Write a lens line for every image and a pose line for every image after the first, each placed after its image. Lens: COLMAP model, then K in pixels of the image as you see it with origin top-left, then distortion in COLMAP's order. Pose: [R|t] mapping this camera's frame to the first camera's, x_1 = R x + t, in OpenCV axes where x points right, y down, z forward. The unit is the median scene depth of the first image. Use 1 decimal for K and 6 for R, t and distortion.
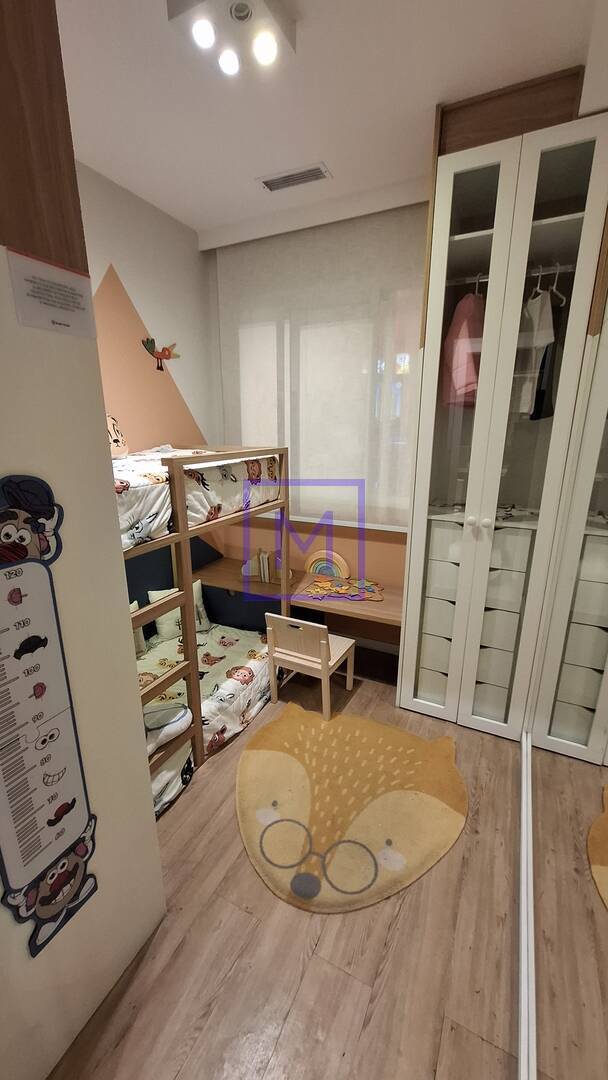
lens RADIAL K [[427.1, 0, 302.7], [0, 427.1, 543.2], [0, 0, 1]] dist [-0.006817, 0.003033]
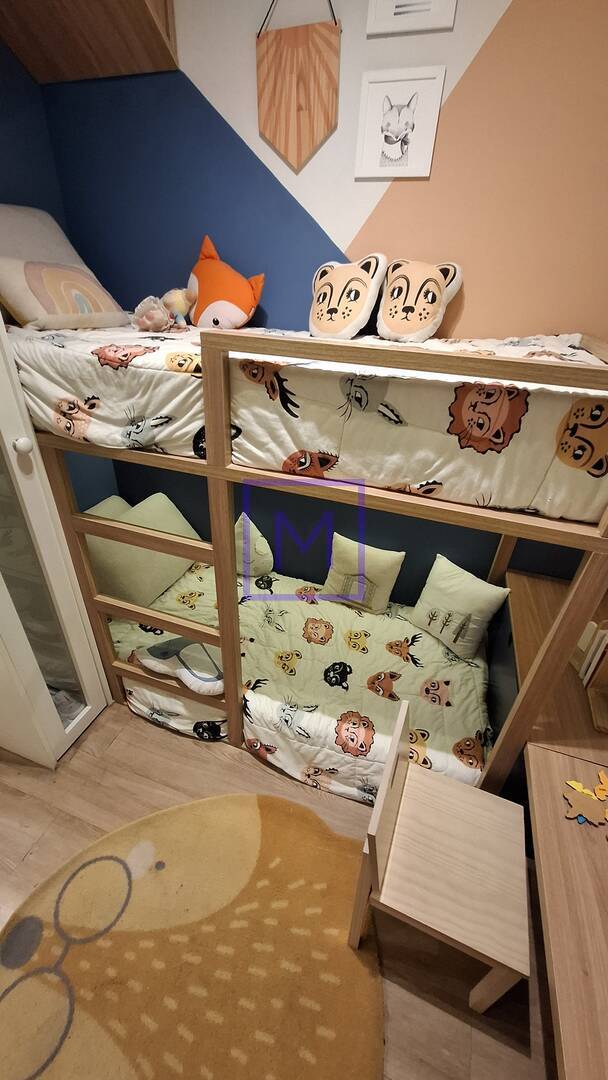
lens RADIAL K [[427.1, 0, 302.7], [0, 427.1, 543.2], [0, 0, 1]] dist [-0.006817, 0.003033]
pose [[0.156294, 0.514797, -0.842945, 0.290169], [-0.318809, 0.834047, 0.450252, -0.231316], [0.934844, 0.198366, 0.294478, 0.894150]]
